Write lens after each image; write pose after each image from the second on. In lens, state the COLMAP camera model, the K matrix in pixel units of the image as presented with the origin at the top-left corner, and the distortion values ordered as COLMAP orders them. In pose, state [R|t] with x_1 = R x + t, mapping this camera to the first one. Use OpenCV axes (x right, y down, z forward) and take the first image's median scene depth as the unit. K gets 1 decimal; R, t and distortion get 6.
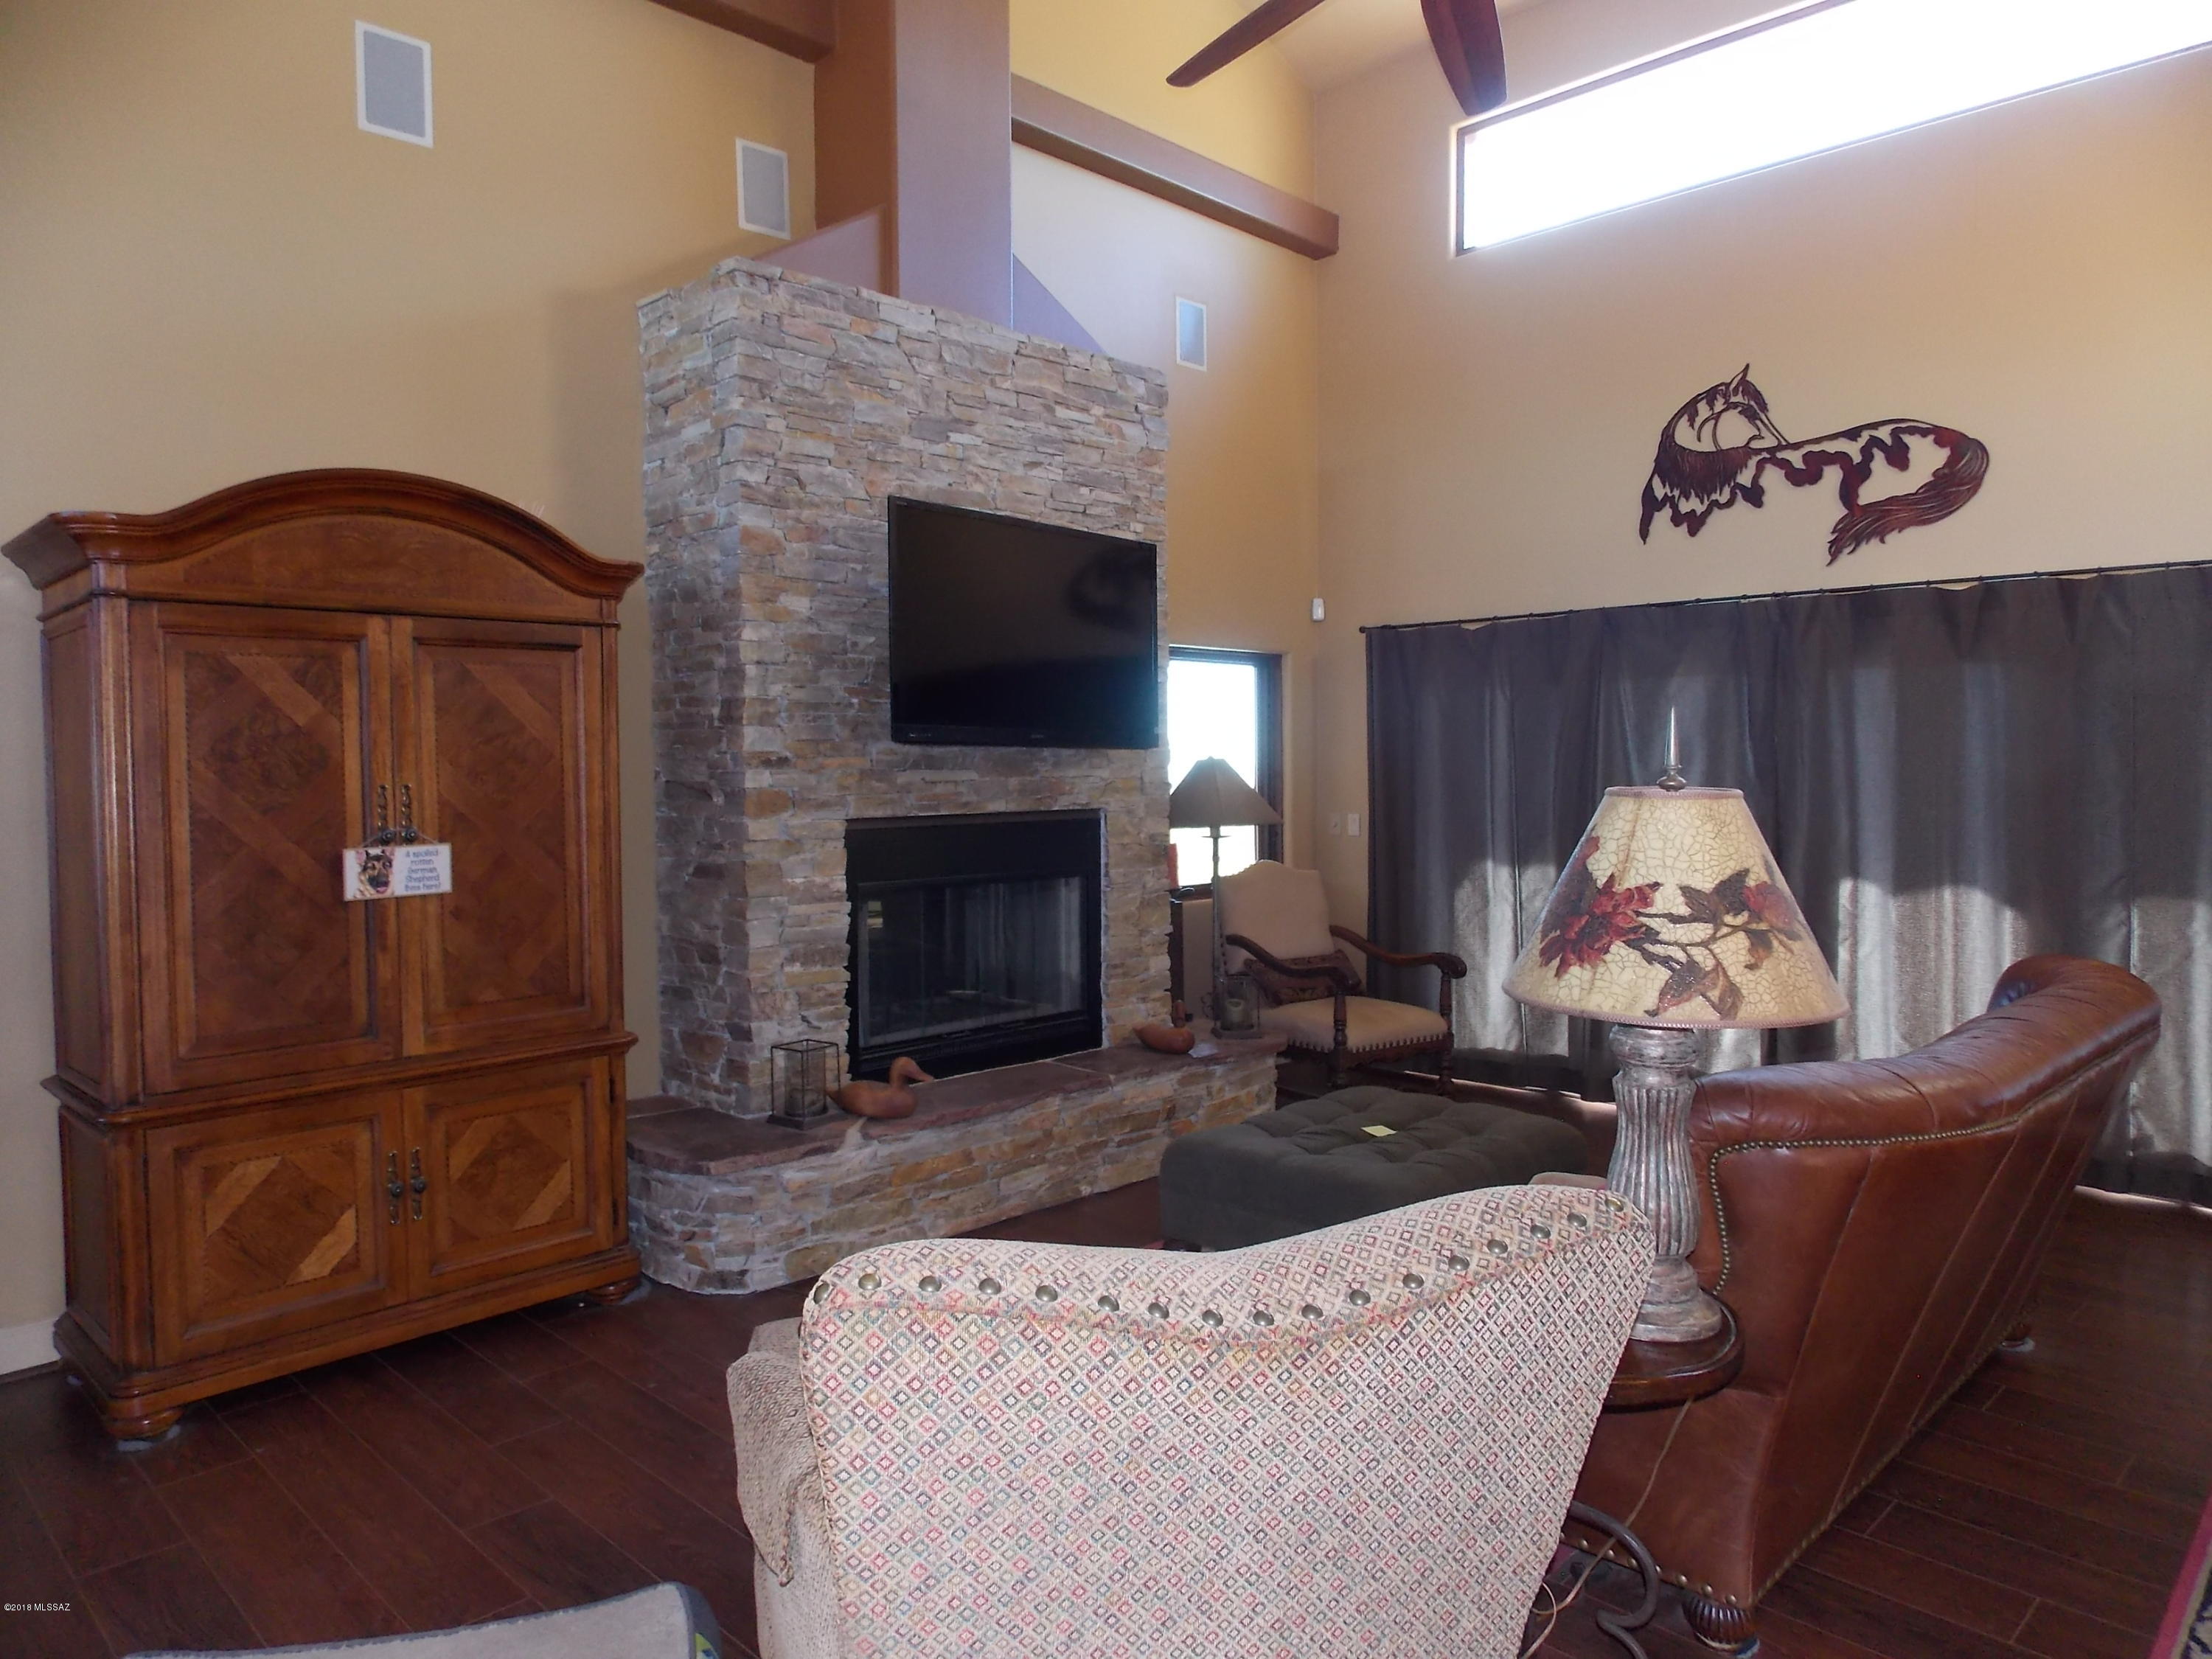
lens RADIAL K [[1432.8, 0, 1106.0], [0, 1432.8, 829.5], [0, 0, 1]] dist [-0.003093, -0.000826]
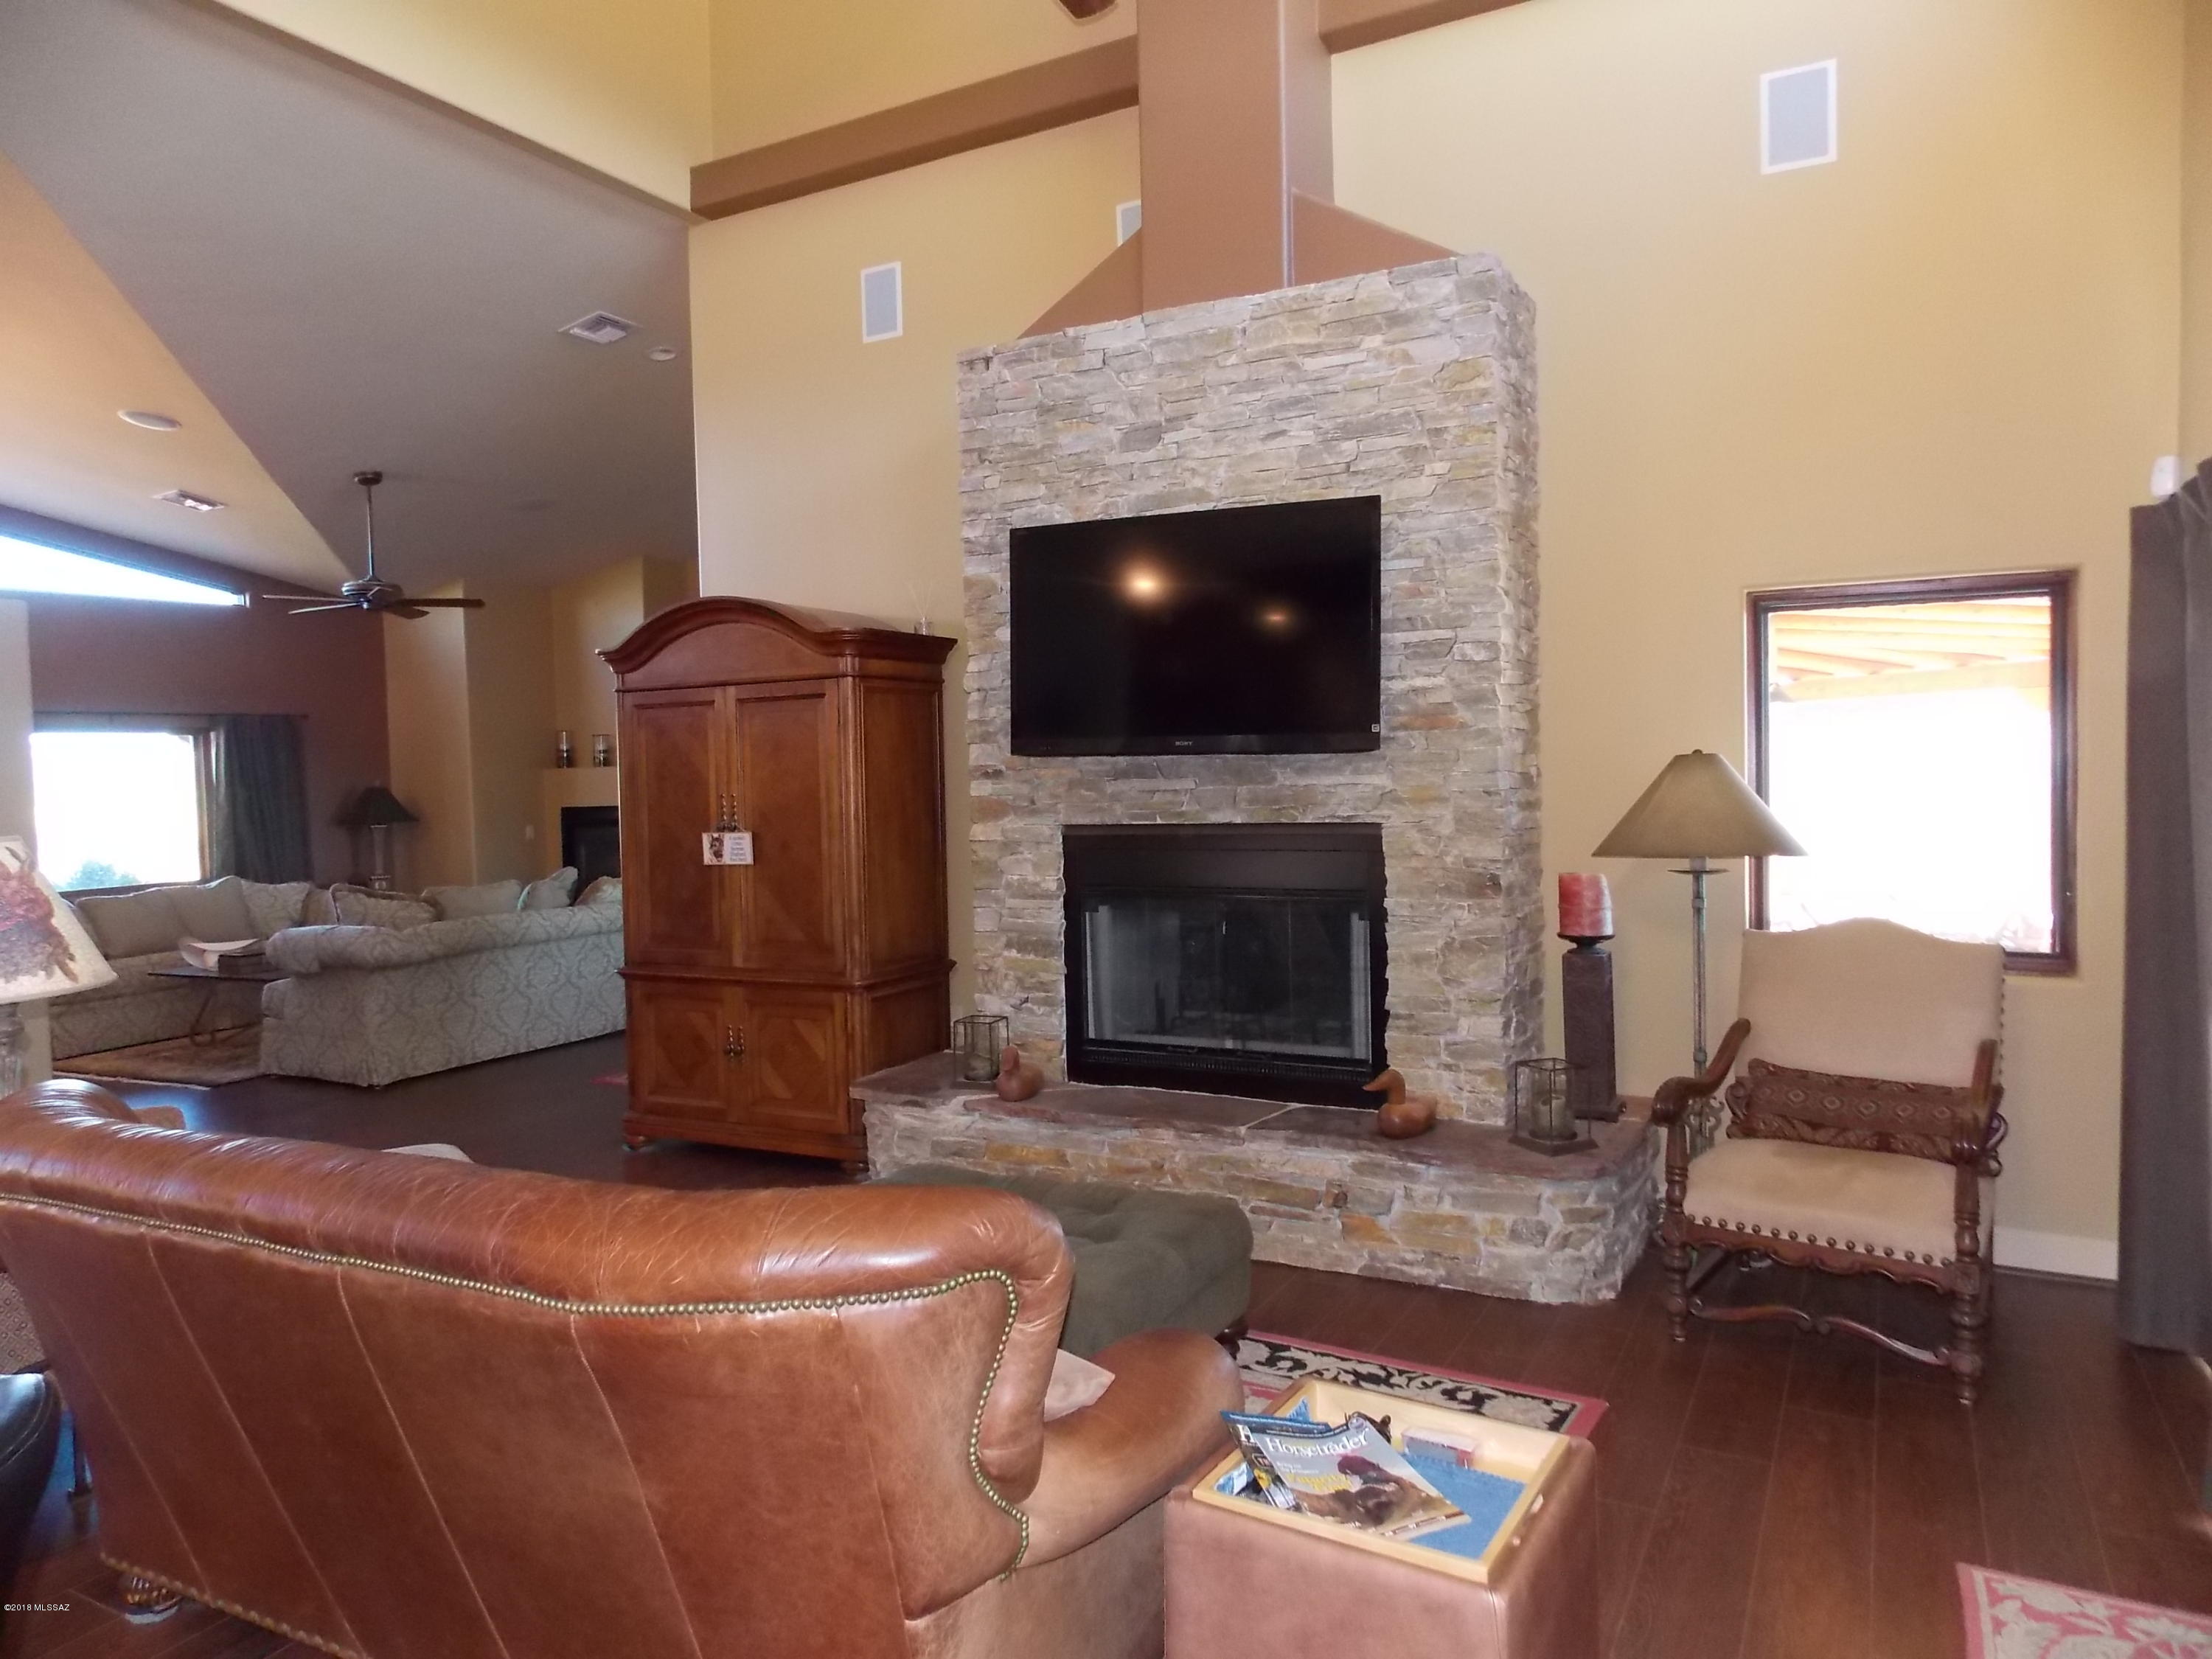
lens RADIAL K [[1432.8, 0, 1106.0], [0, 1432.8, 829.5], [0, 0, 1]] dist [-0.003093, -0.000826]
pose [[0.303275, 0.042310, -0.951963, 0.886808], [-0.019530, 0.999080, 0.038183, -0.047197], [0.952703, 0.007012, 0.303822, 0.718630]]
